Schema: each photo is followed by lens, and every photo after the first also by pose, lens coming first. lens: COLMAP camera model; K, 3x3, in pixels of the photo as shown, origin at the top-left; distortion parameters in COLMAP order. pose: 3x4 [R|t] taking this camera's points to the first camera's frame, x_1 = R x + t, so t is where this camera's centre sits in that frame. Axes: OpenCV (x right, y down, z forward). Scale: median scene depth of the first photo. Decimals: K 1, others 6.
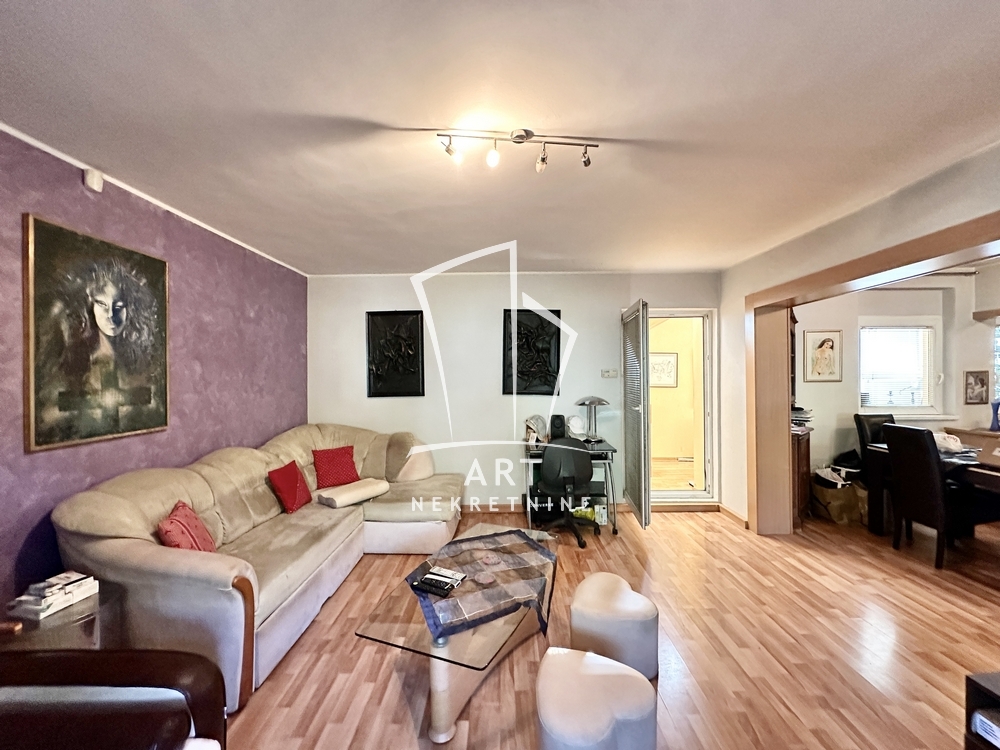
lens RADIAL K [[405.1, 0, 498.8], [0, 405.1, 369.5], [0, 0, 1]] dist [-0.000773, 0.000650]
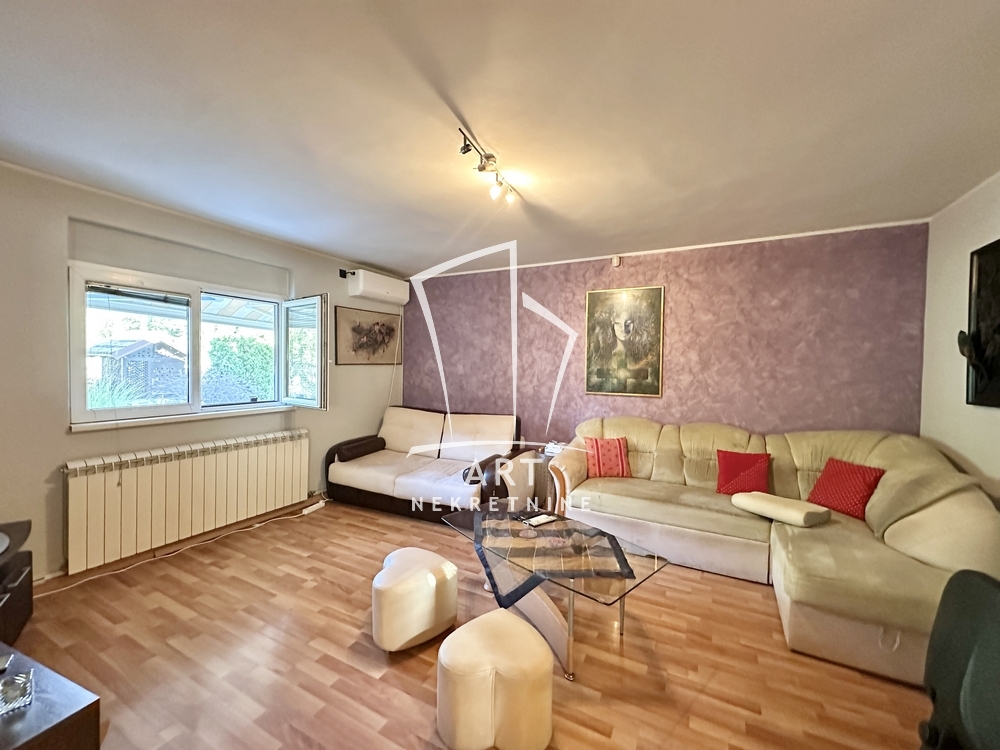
lens RADIAL K [[405.1, 0, 498.4], [0, 405.1, 370.0], [0, 0, 1]] dist [-0.000773, 0.000650]
pose [[-0.461920, 0.017286, -0.886753, 0.874903], [0.002560, 0.999832, 0.018157, 0.017005], [0.886918, 0.006117, -0.461887, 1.237724]]
